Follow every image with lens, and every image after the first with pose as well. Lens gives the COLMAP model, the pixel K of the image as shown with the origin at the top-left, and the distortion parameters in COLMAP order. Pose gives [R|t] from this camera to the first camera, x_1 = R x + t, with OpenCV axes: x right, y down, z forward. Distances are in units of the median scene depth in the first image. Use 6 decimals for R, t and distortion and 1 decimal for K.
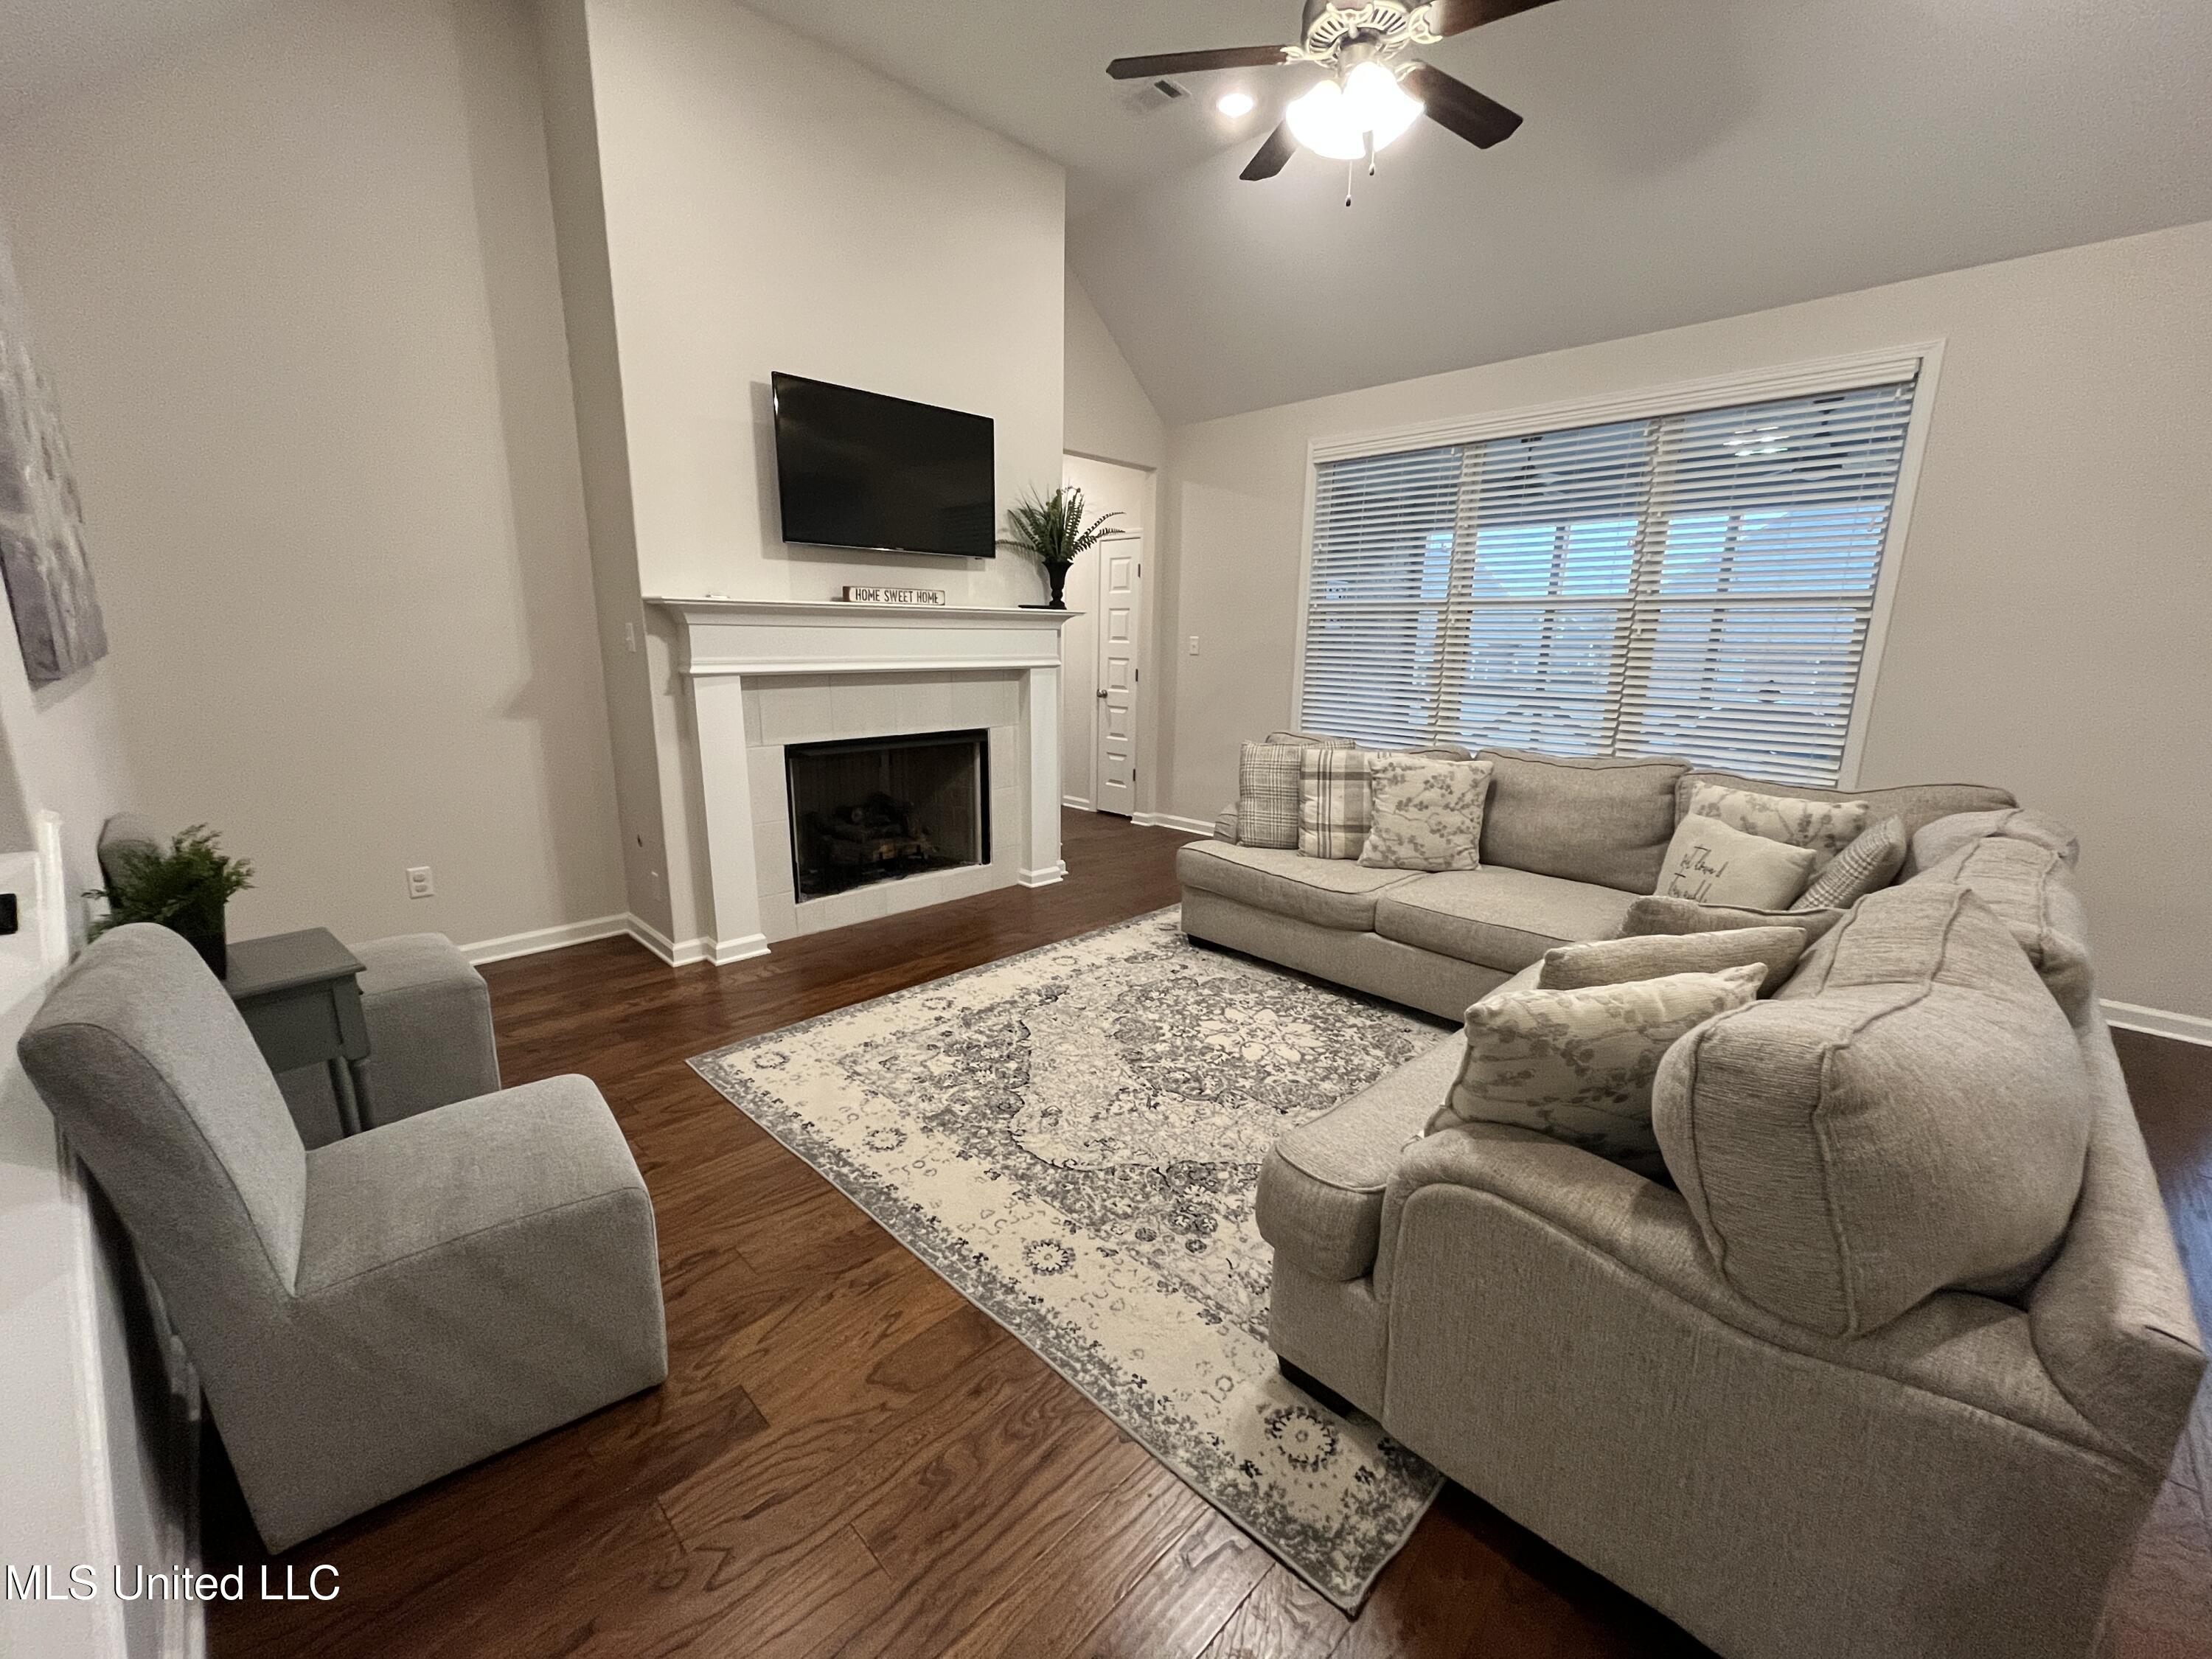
lens RADIAL K [[893.1, 0, 1100.4], [0, 893.1, 835.8], [0, 0, 1]] dist [-0.000418, -0.000343]
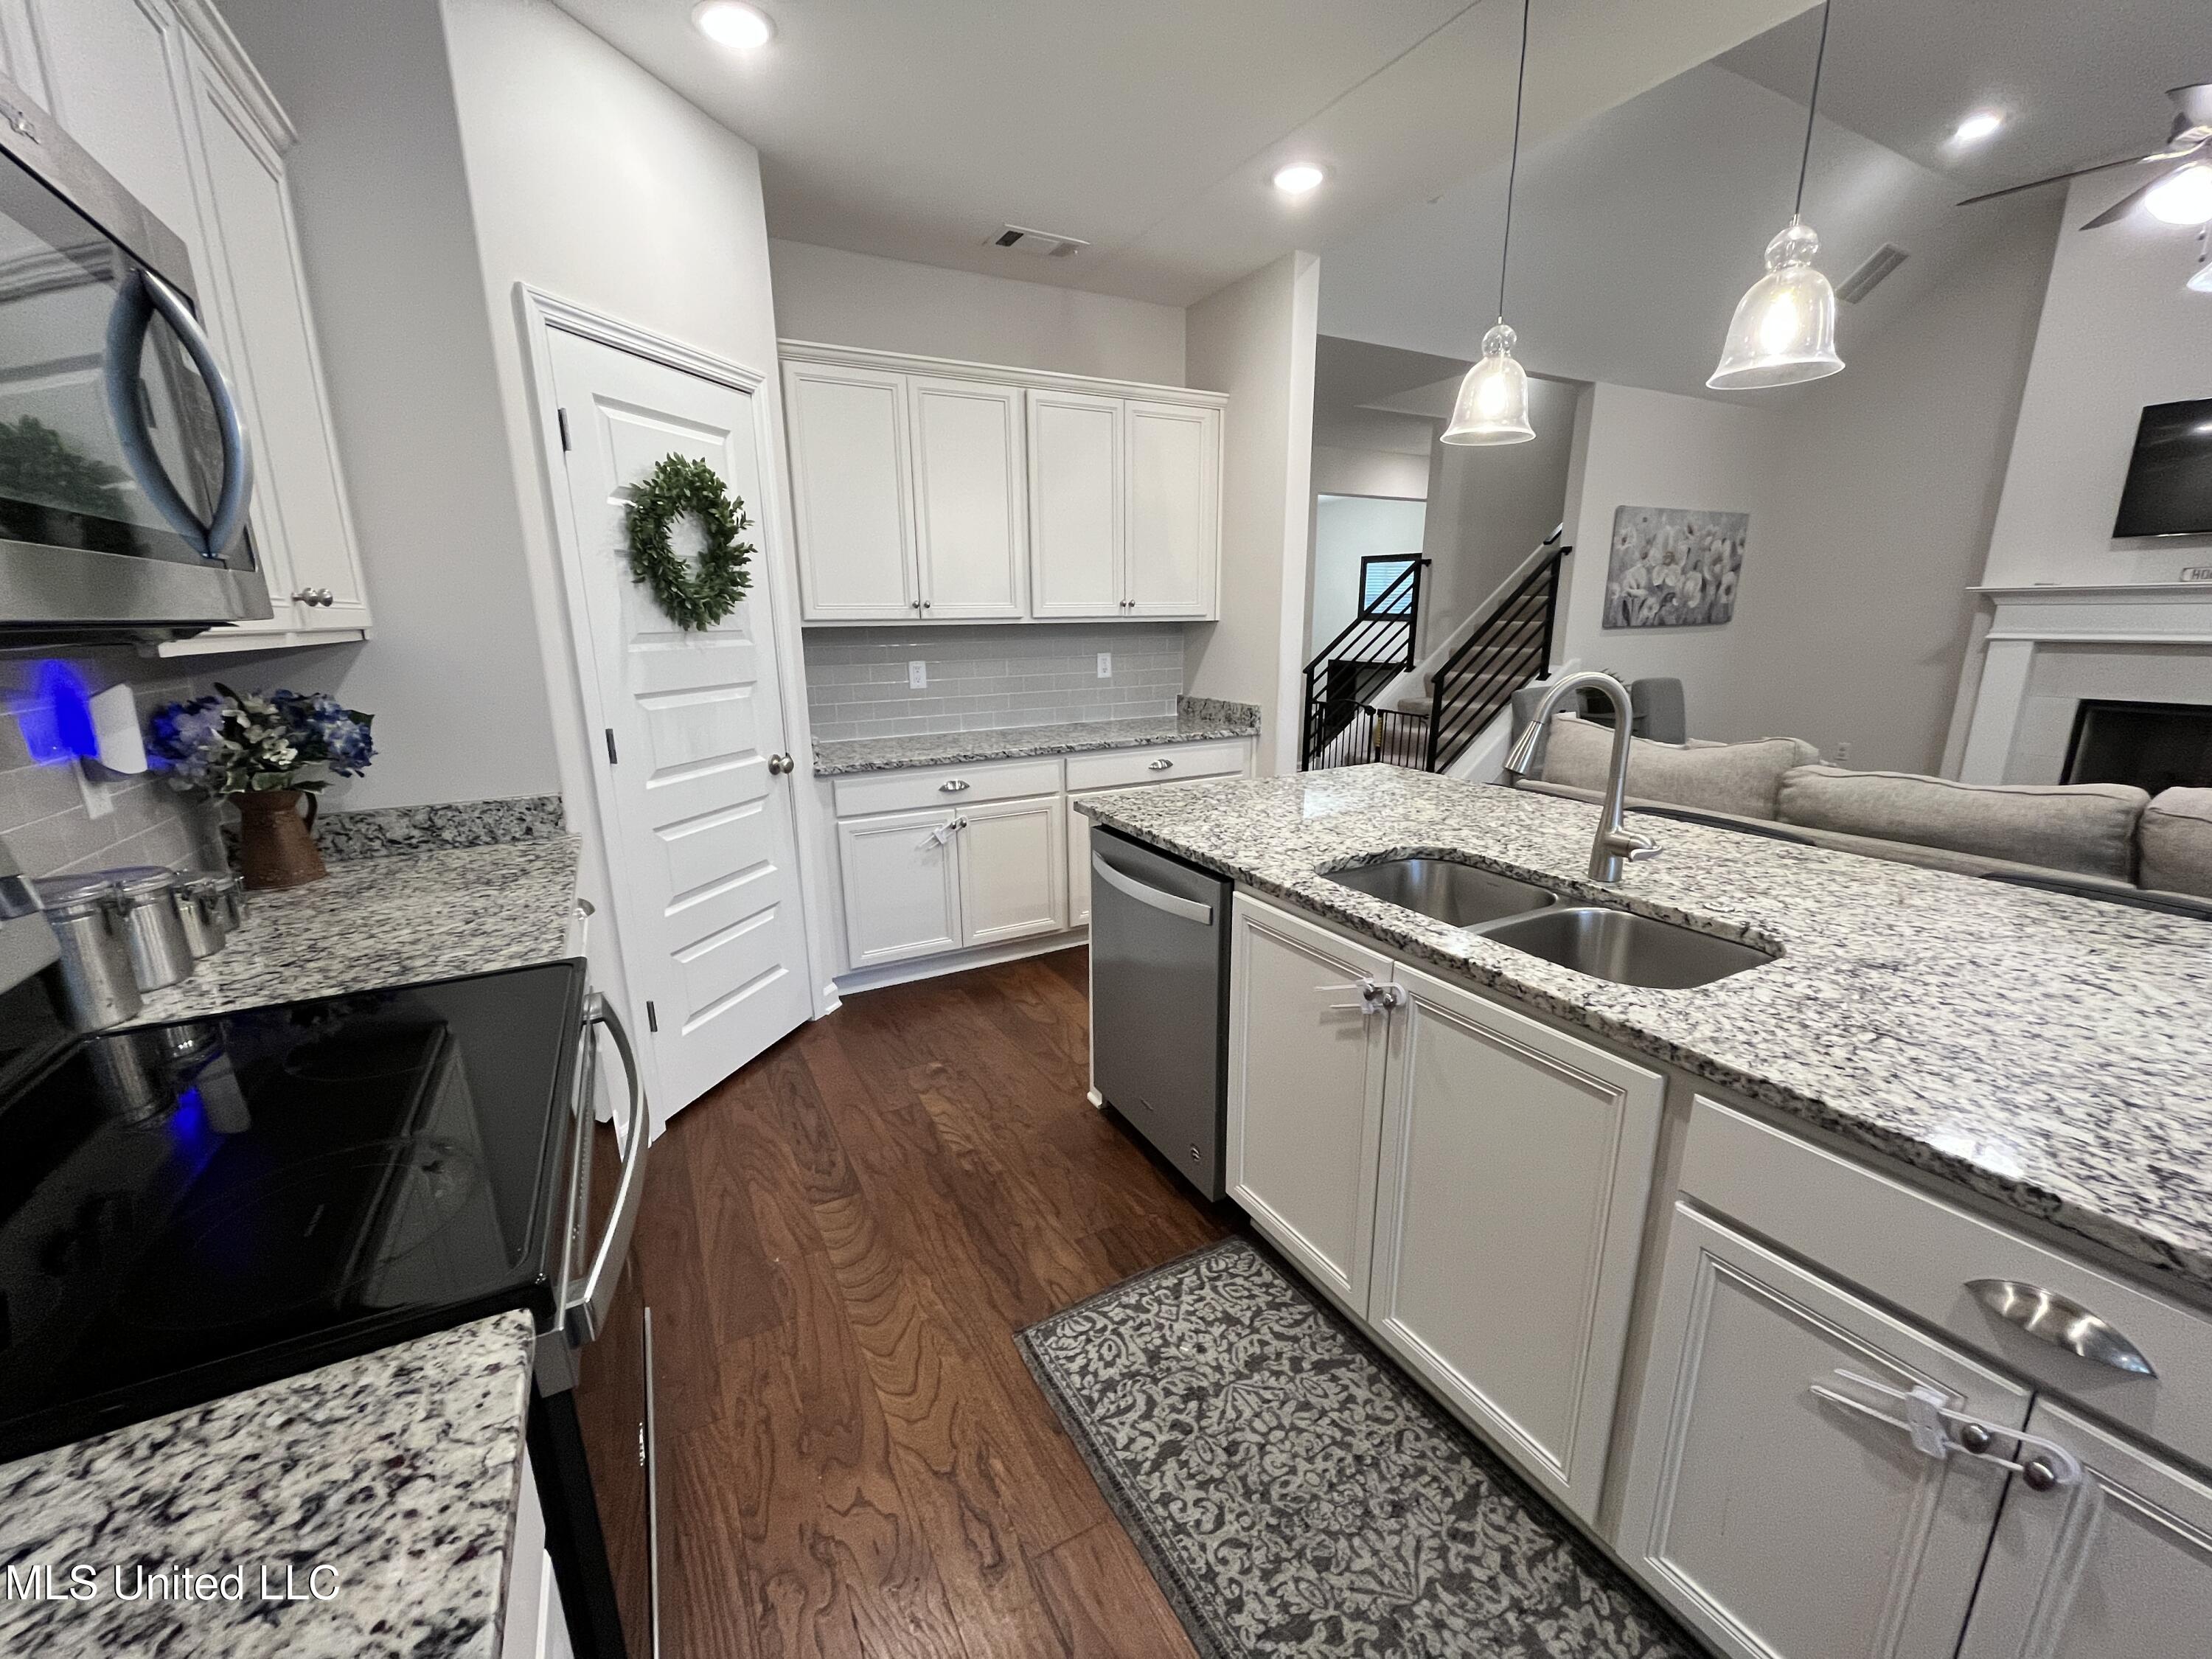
lens RADIAL K [[892.4, 0, 1098.8], [0, 892.4, 834.4], [0, 0, 1]] dist [-0.002602, -0.000831]
pose [[-0.286186, 0.220553, -0.932445, 1.374341], [-0.205781, 0.936293, 0.284621, 0.006972], [0.935816, 0.273334, -0.222568, 0.034353]]
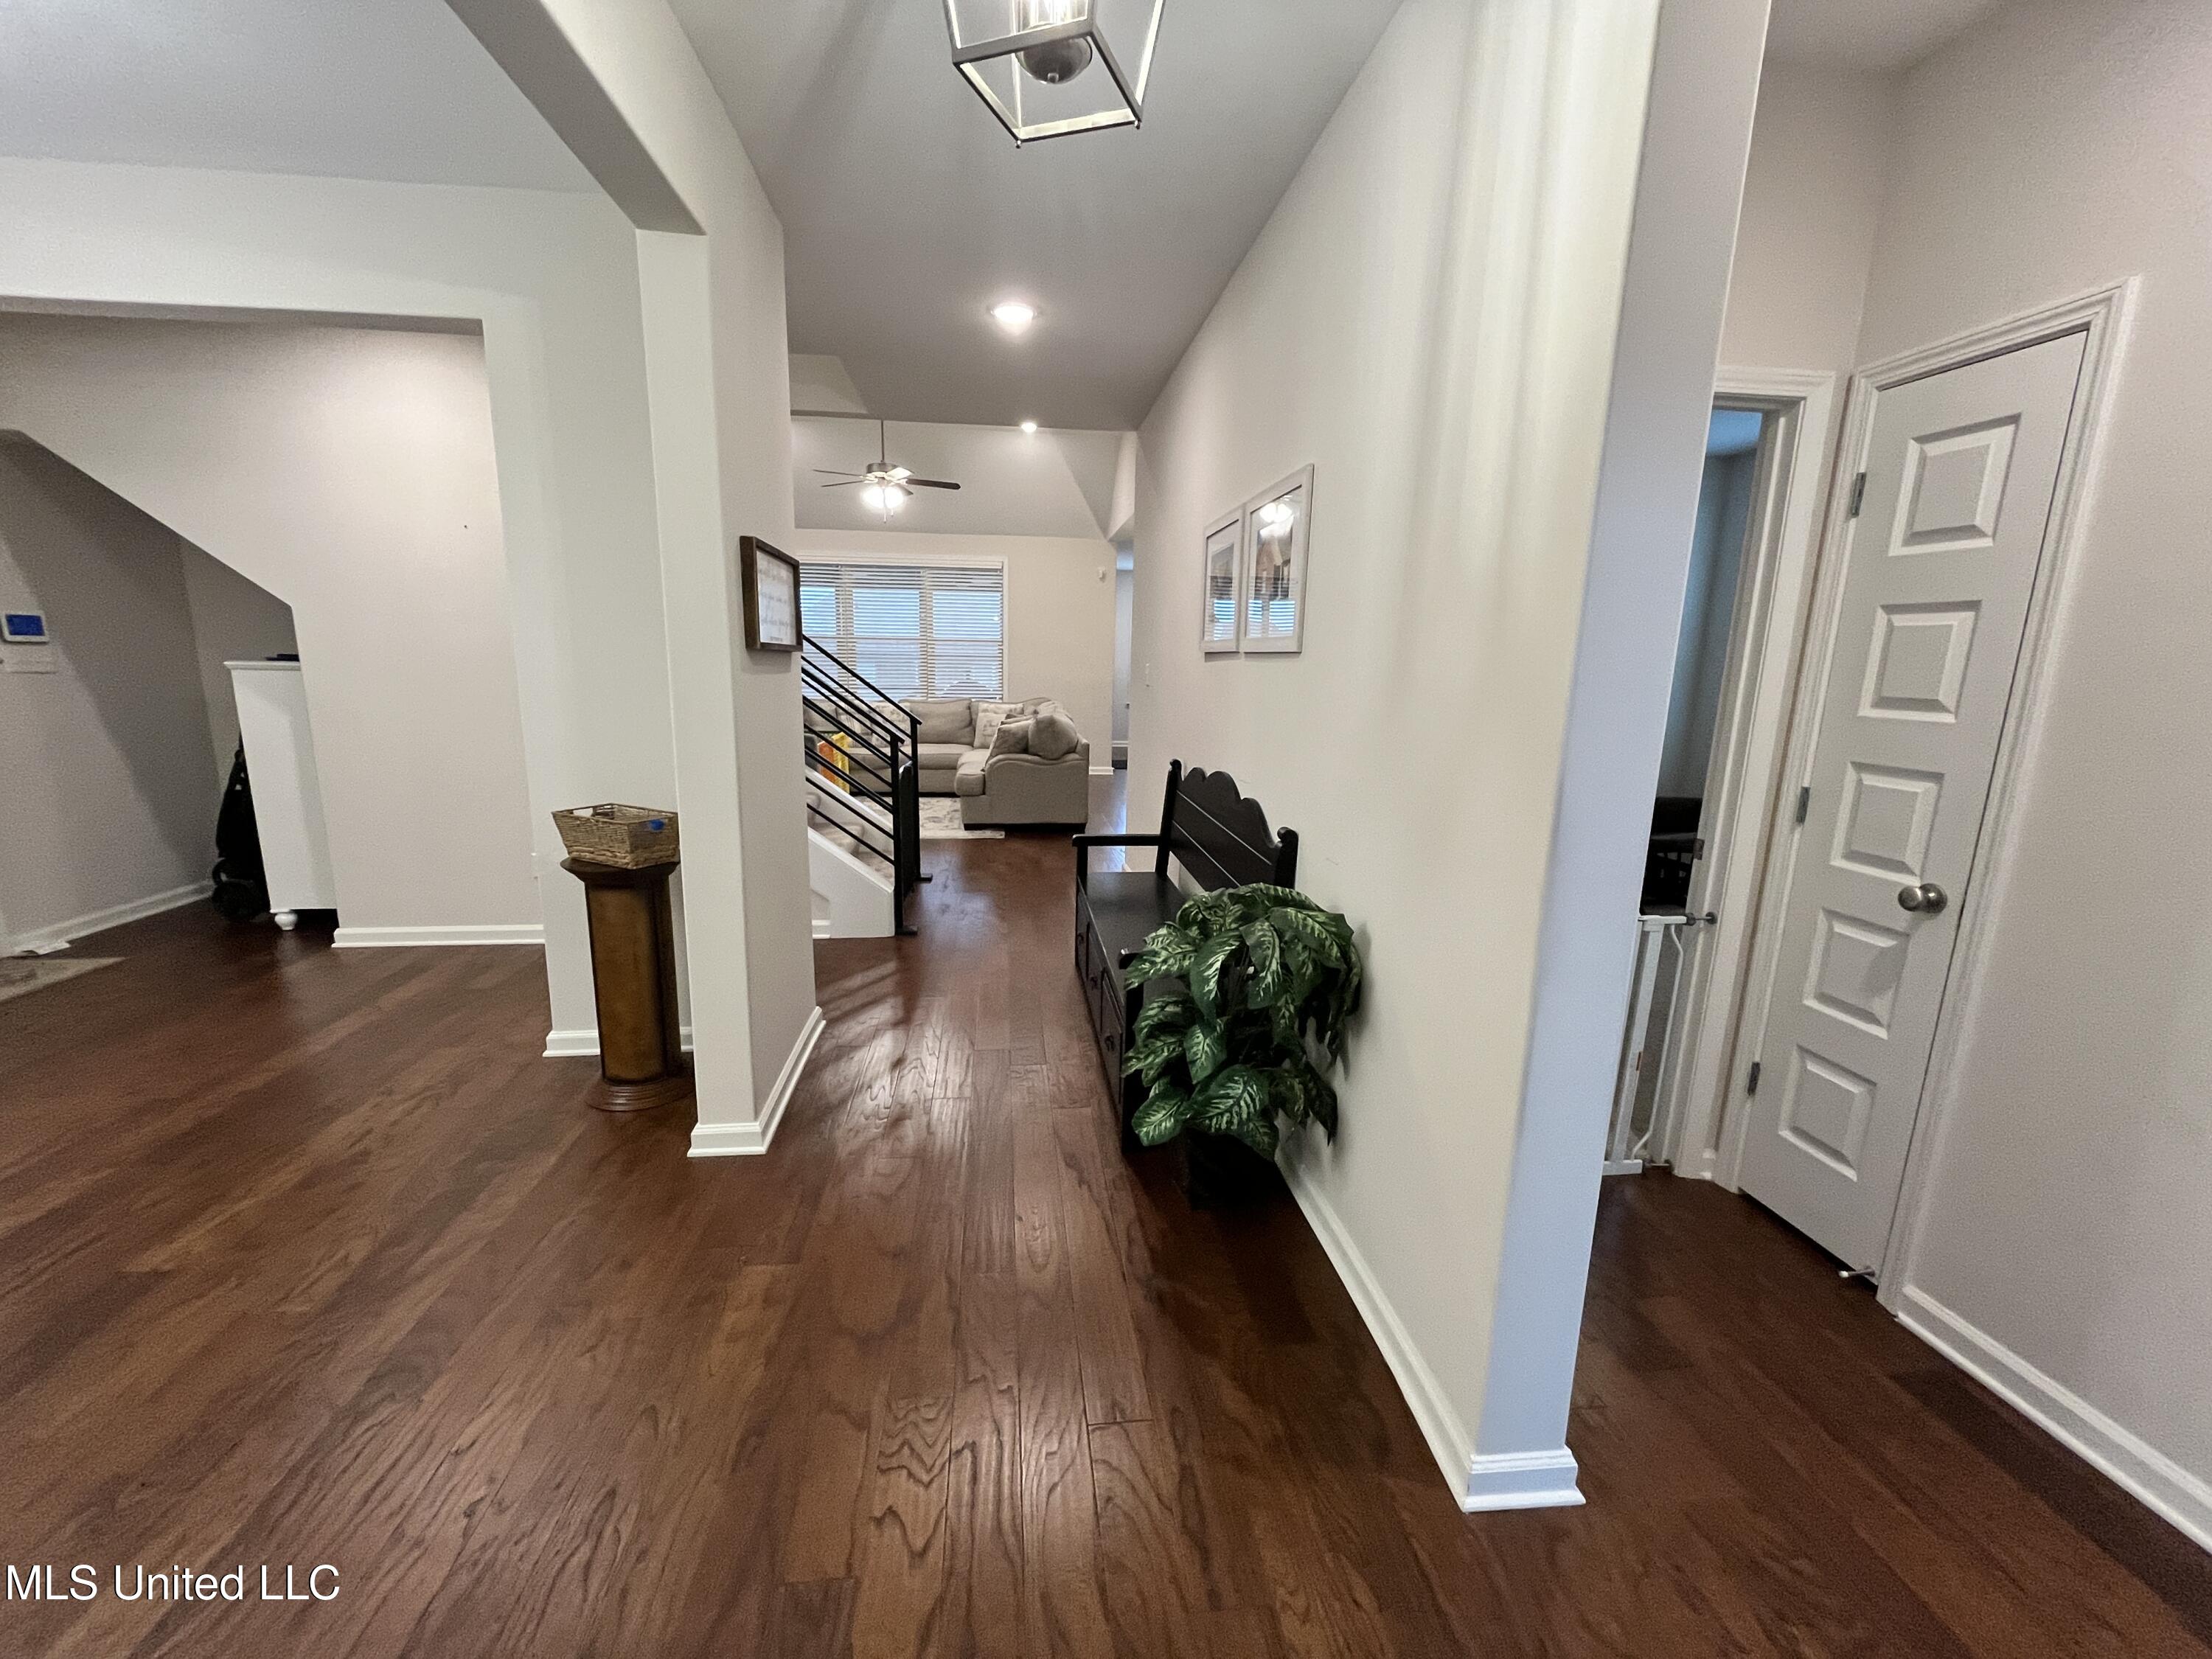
lens RADIAL K [[893.1, 0, 1100.4], [0, 893.1, 835.8], [0, 0, 1]] dist [-0.000418, -0.000343]
pose [[0.626770, -0.156245, 0.763379, -1.296447], [0.163311, 0.984272, 0.067371, 0.218604], [-0.761899, 0.082442, 0.642428, -1.086067]]
